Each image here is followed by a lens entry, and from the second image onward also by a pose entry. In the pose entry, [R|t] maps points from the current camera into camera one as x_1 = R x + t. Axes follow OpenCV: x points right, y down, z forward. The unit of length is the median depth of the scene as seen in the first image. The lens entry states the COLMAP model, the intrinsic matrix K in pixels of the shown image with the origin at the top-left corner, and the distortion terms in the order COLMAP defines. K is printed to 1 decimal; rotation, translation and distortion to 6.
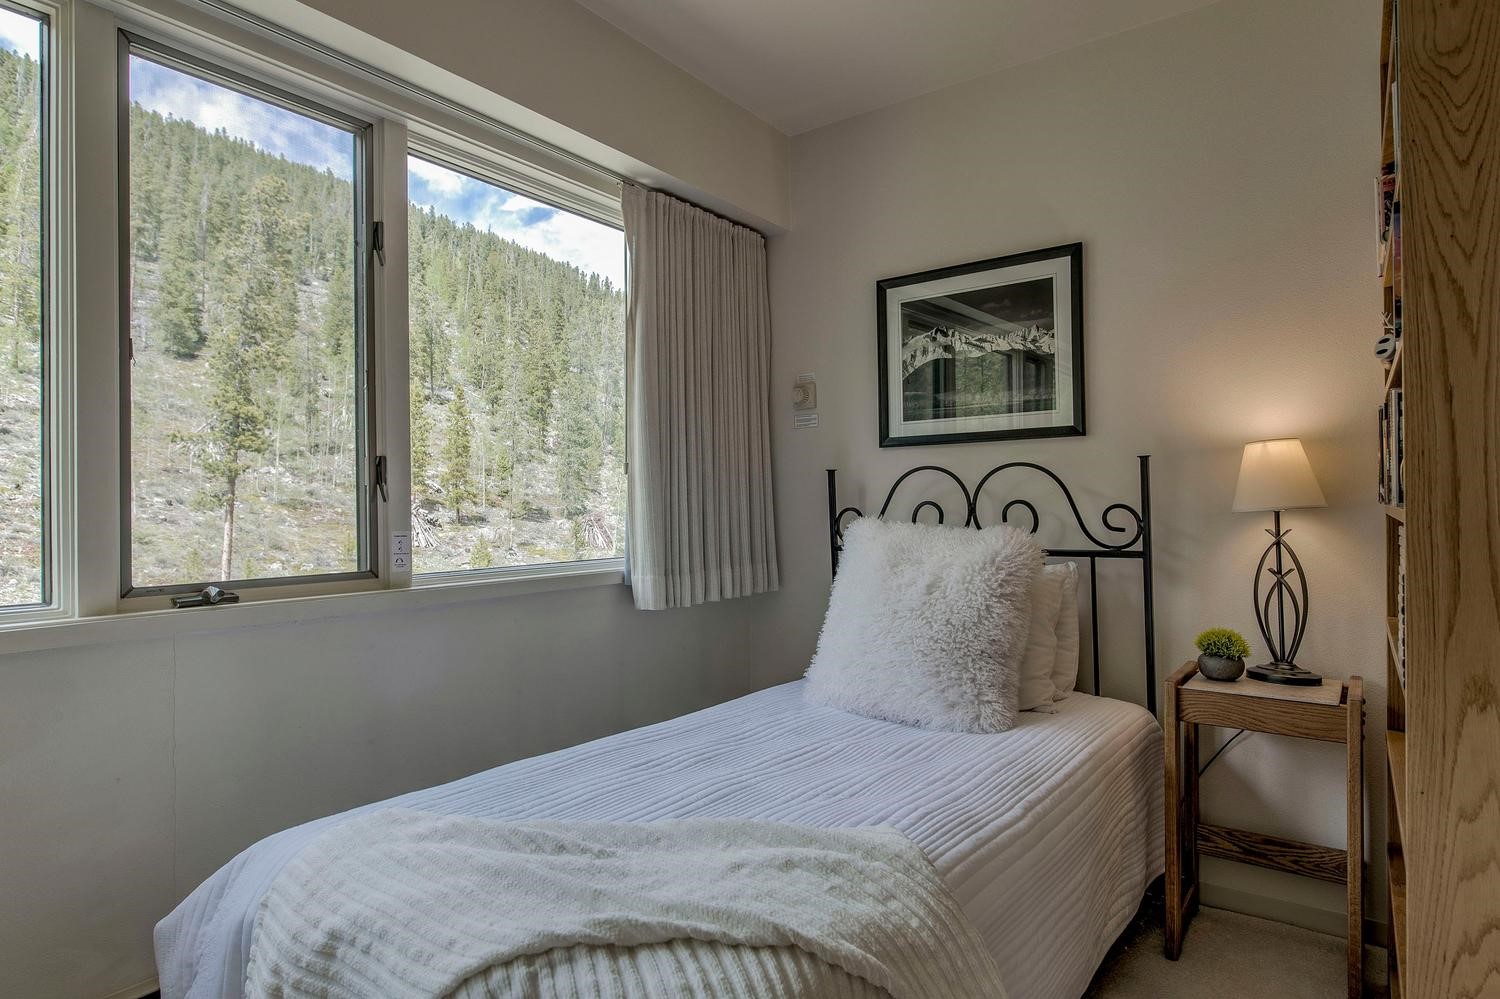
lens RADIAL K [[854.7, 0, 736.4], [0, 854.7, 496.1], [0, 0, 1]] dist [-0.005028, 0.000345]
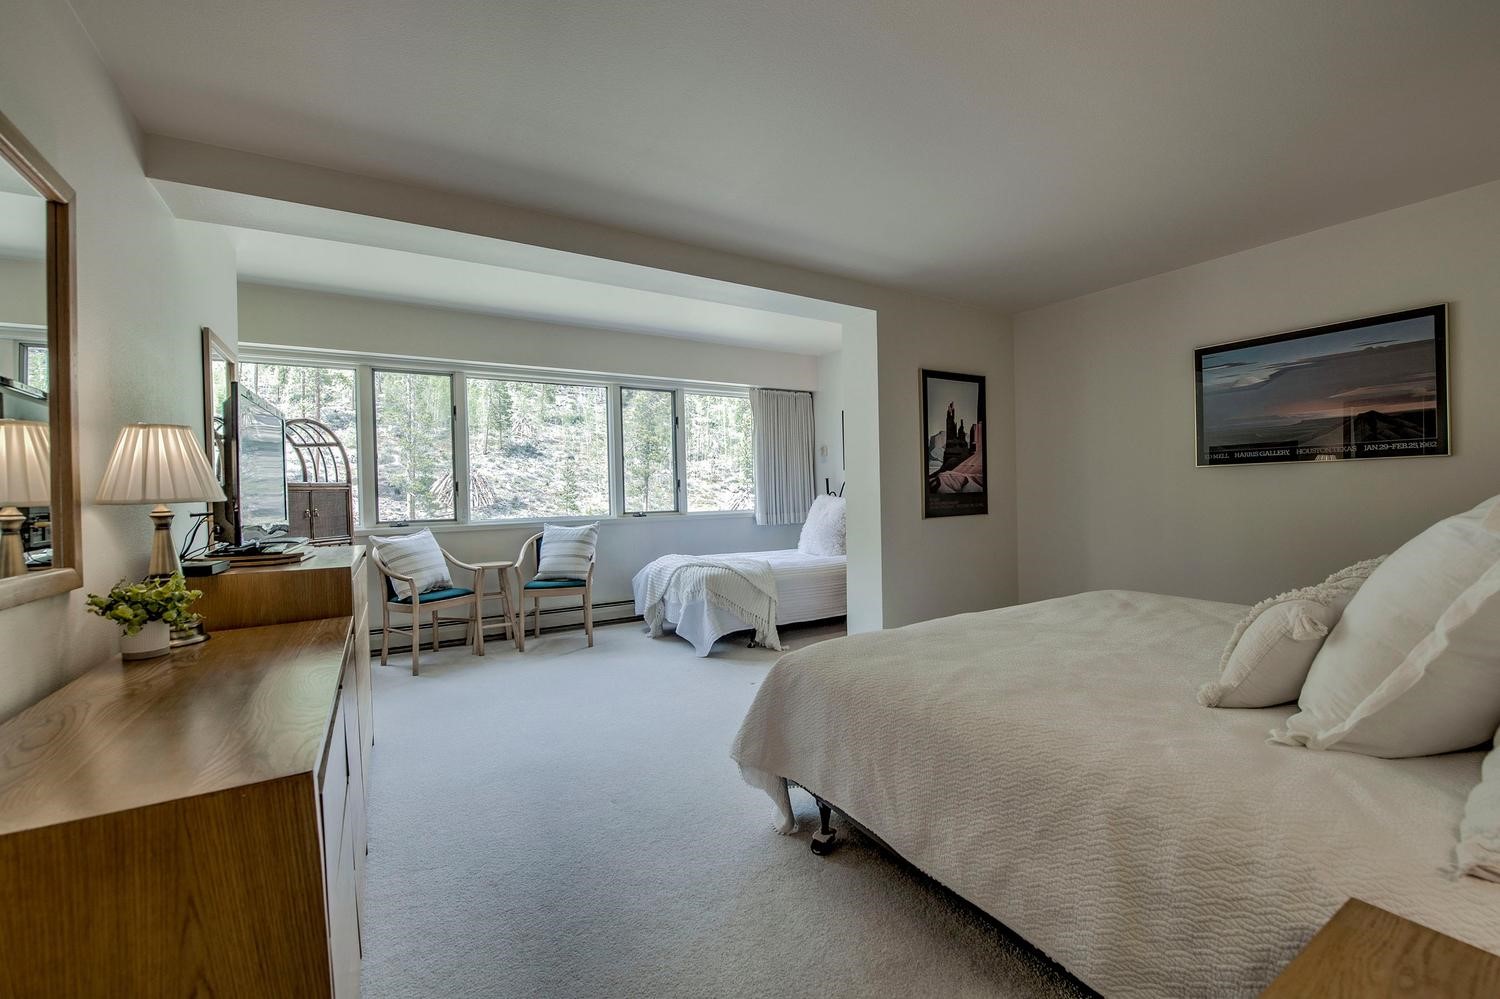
lens RADIAL K [[595.0, 0, 740.0], [0, 595.0, 495.7], [0, 0, 1]] dist [-0.019899, -0.001576]
pose [[0.928920, -0.010322, -0.370136, 0.654817], [0.018184, 0.999677, 0.017760, -0.015808], [0.369833, -0.023228, 0.928808, -1.088505]]
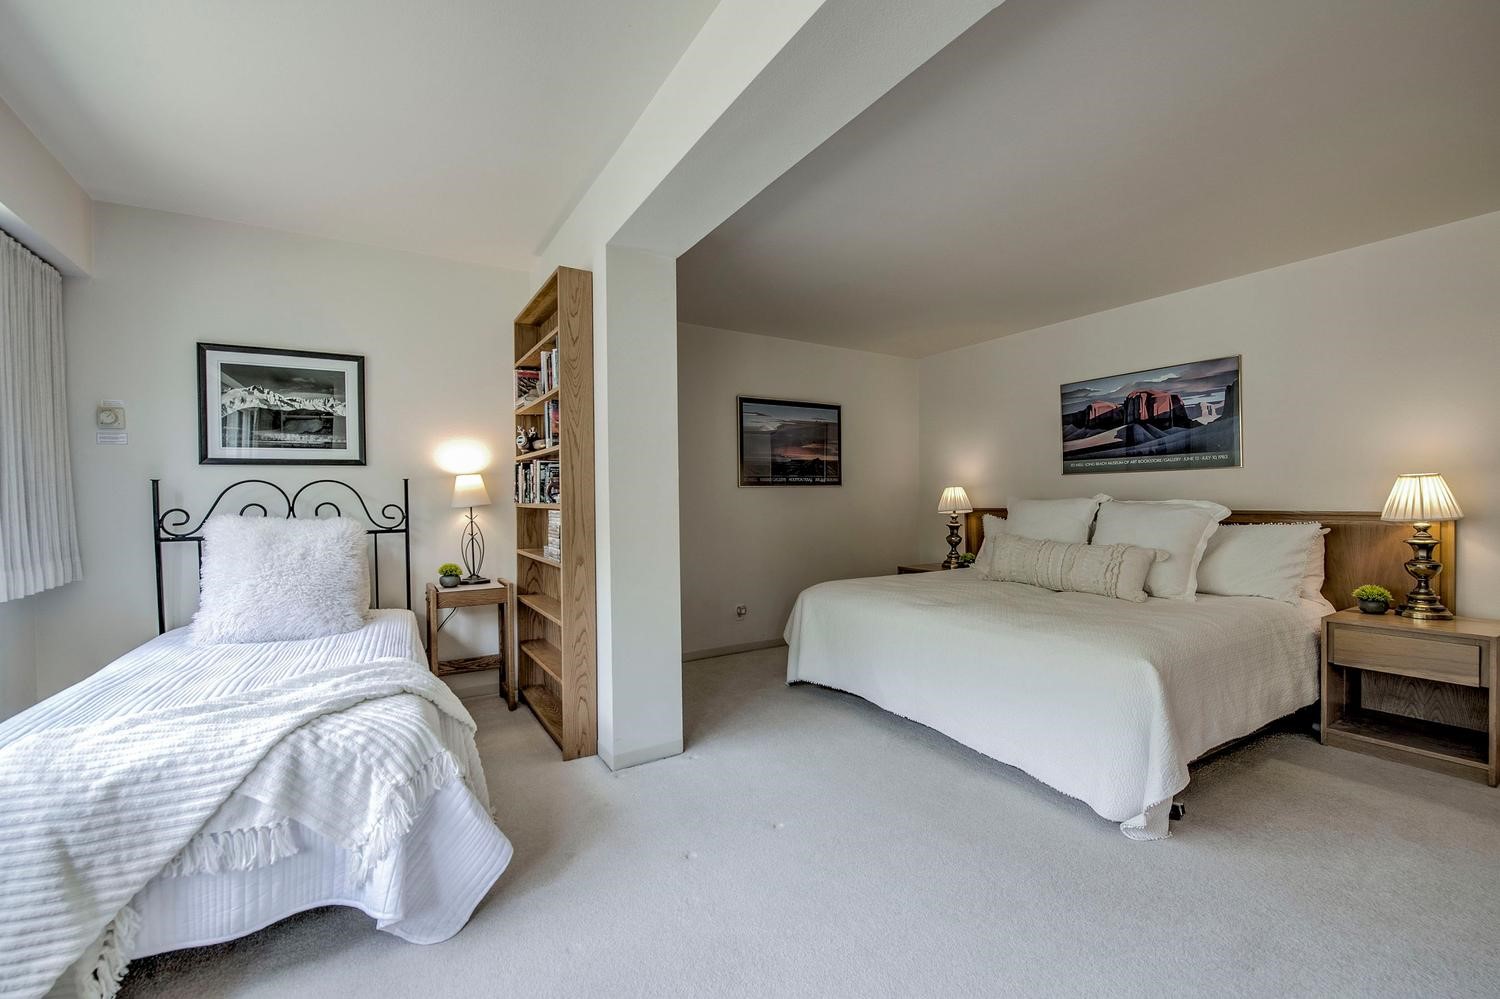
lens RADIAL K [[595.0, 0, 748.3], [0, 595.0, 504.0], [0, 0, 1]] dist [-0.019899, -0.001576]
pose [[0.374582, -0.005737, 0.927176, -0.426506], [-0.001387, 0.999976, 0.006747, -0.001111], [-0.927193, -0.003813, 0.374566, -0.191472]]
